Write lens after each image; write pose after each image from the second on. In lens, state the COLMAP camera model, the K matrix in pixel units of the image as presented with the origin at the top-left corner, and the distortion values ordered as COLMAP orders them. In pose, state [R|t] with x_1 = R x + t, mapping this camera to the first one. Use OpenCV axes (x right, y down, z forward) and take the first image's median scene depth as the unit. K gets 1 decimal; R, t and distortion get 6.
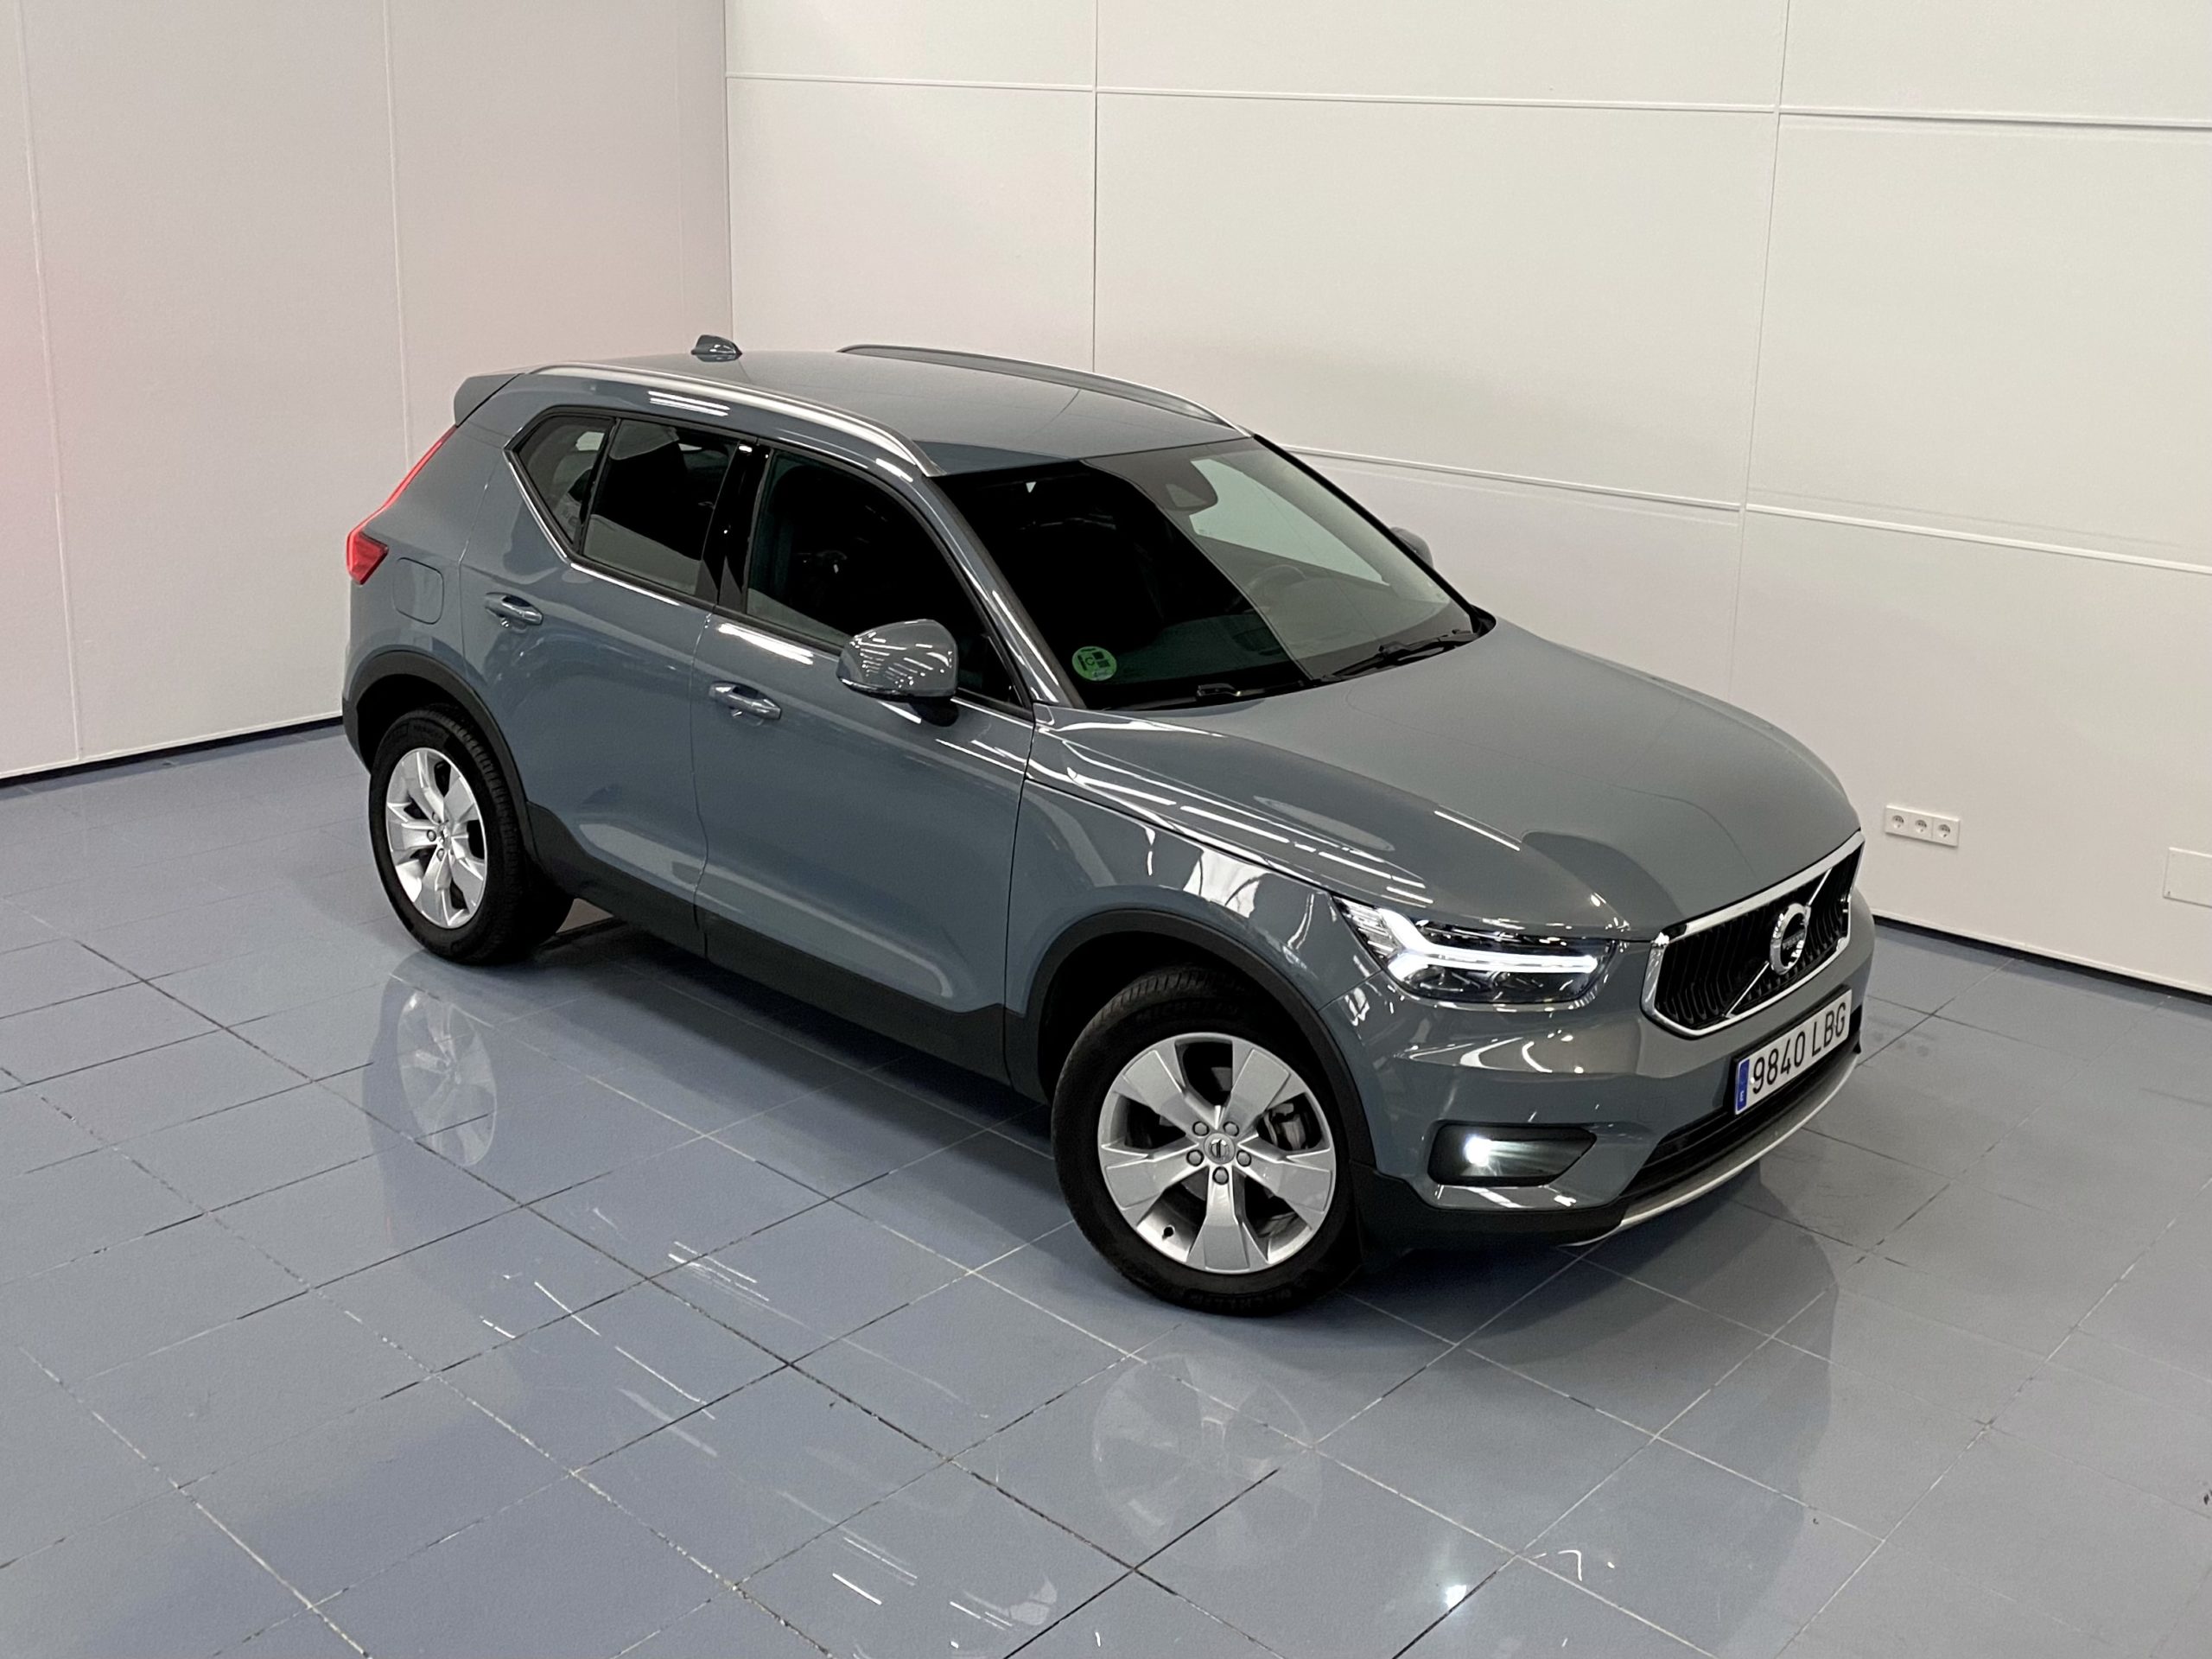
lens RADIAL K [[2264.0, 0, 1096.8], [0, 2264.0, 499.7], [0, 0, 1]] dist [-0.002707, 0.007650]
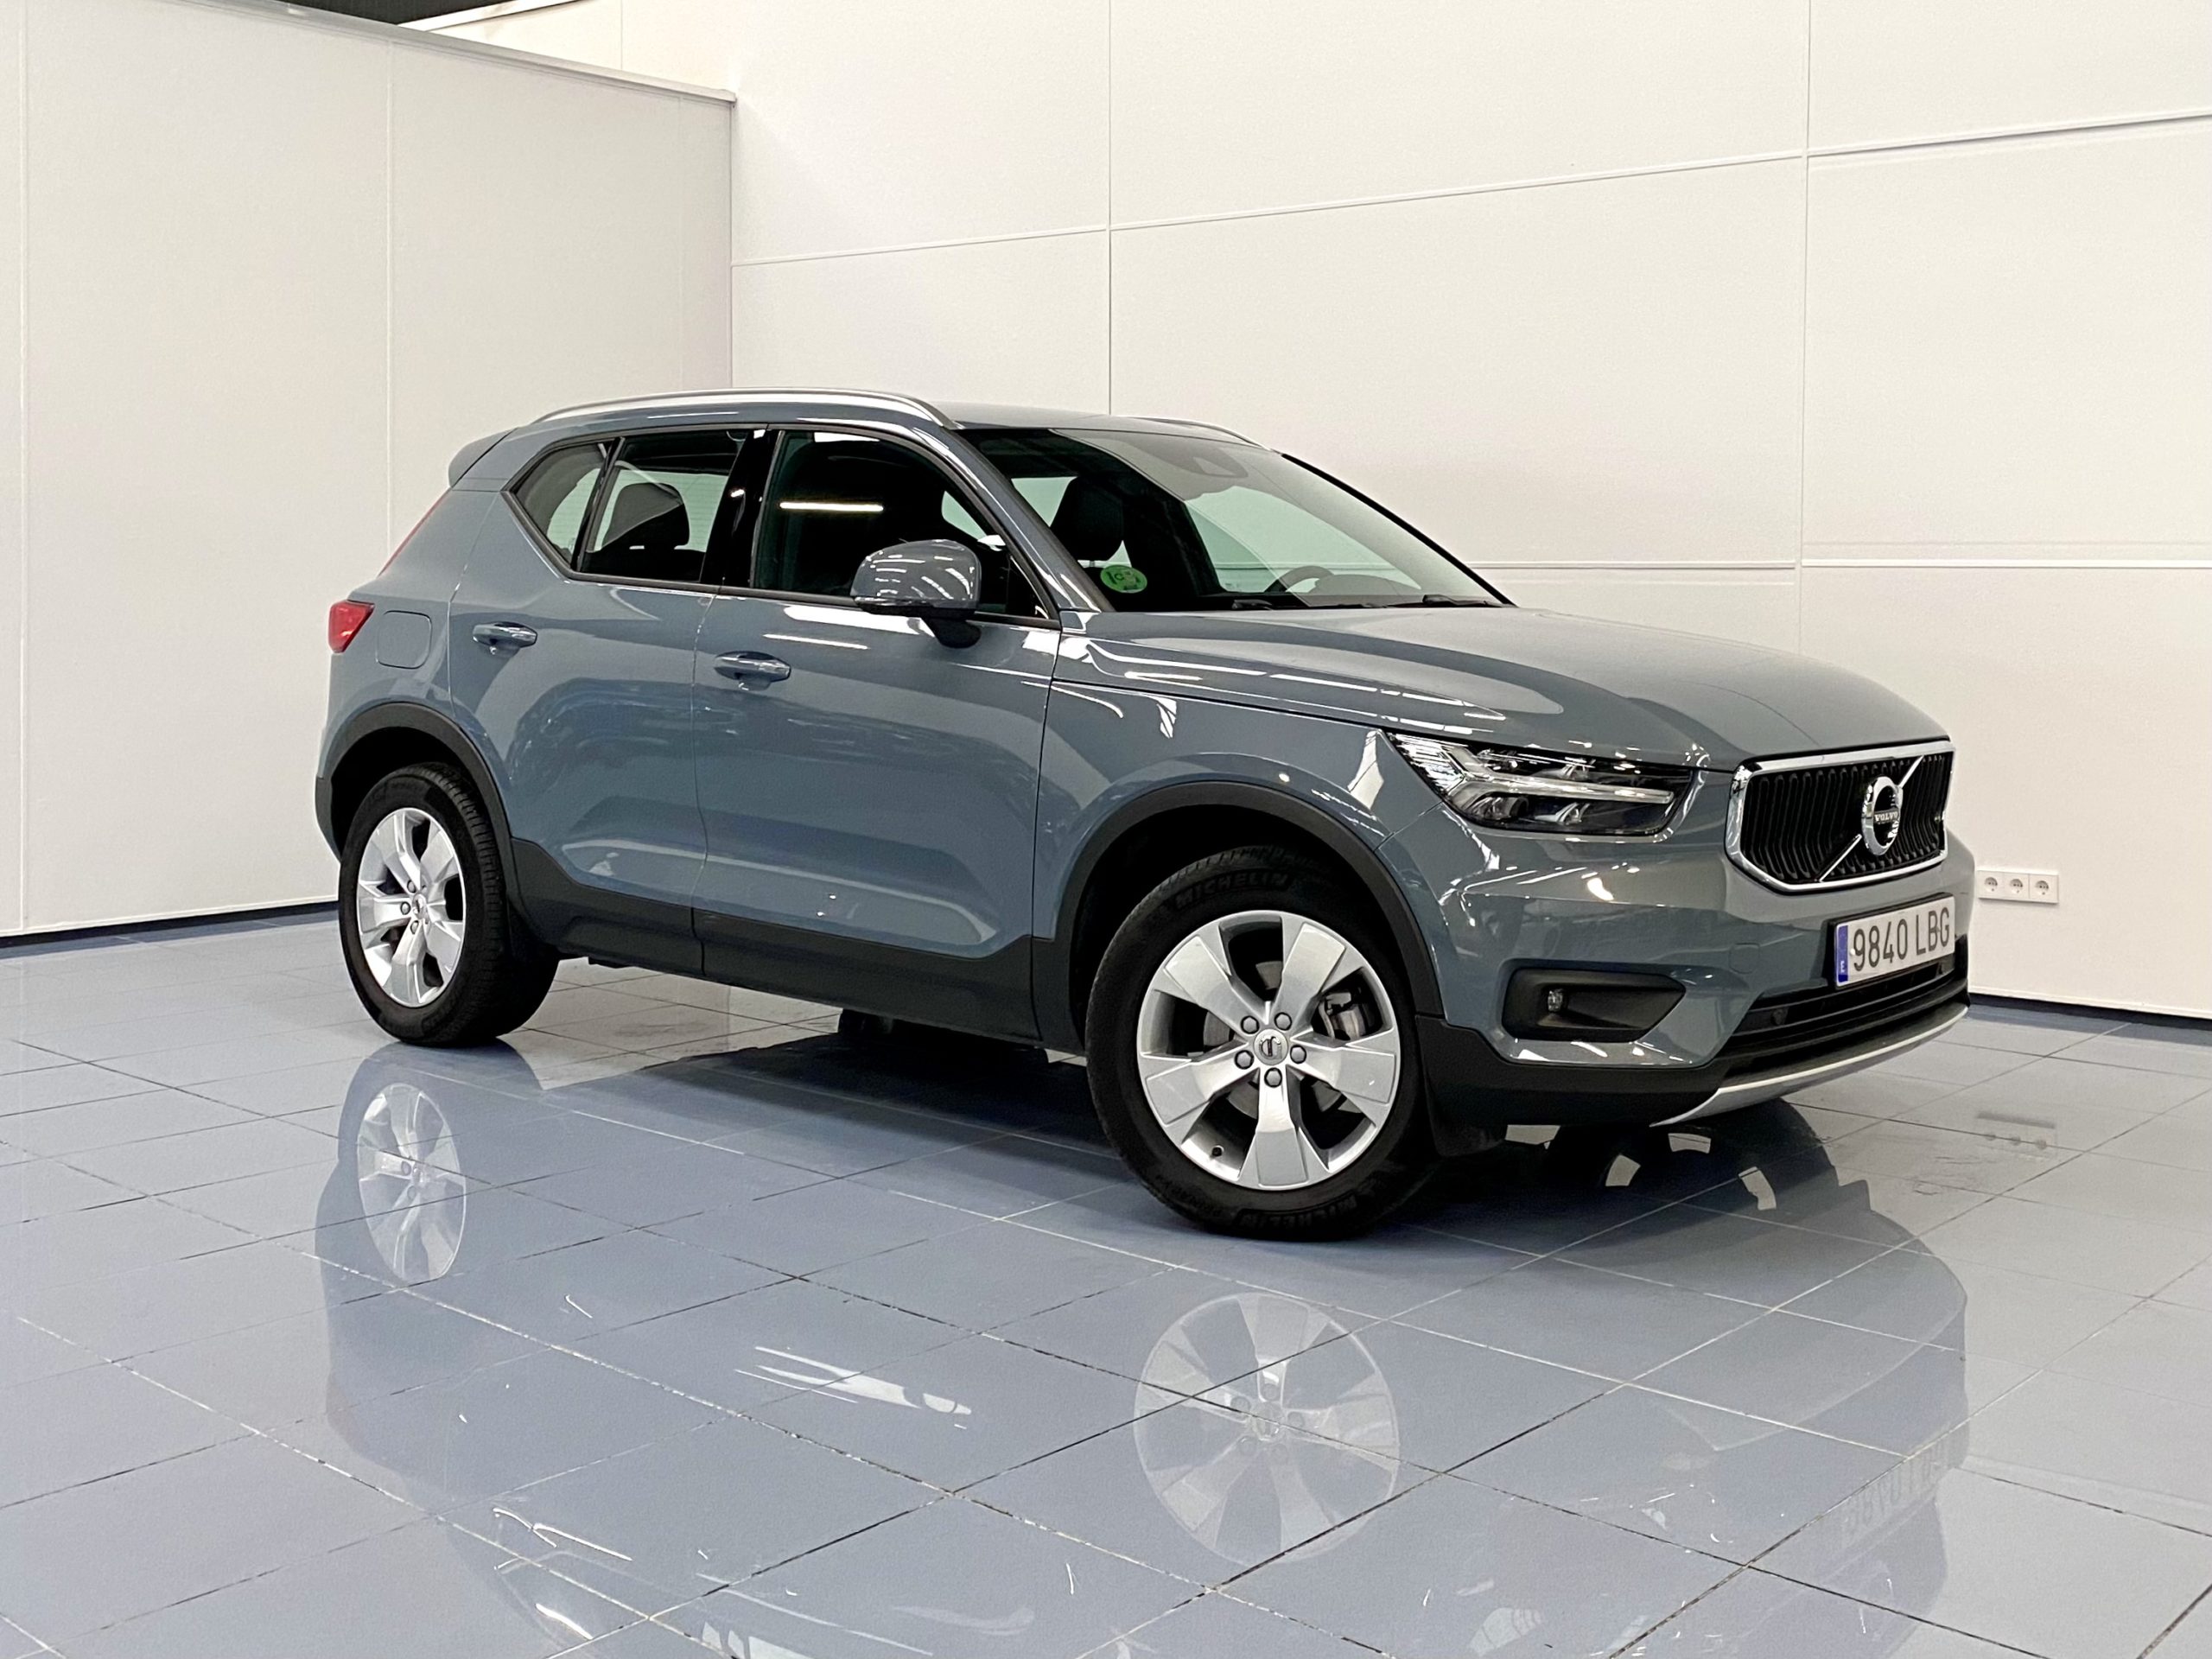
lens RADIAL K [[2378.7, 0, 1097.4], [0, 2378.7, 486.4], [0, 0, 1]] dist [0.002378, 0.022576]
pose [[0.999911, -0.013283, -0.001180, -0.010334], [0.012784, 0.979984, -0.198665, 0.233570], [0.003795, 0.198632, 0.980067, 0.018287]]
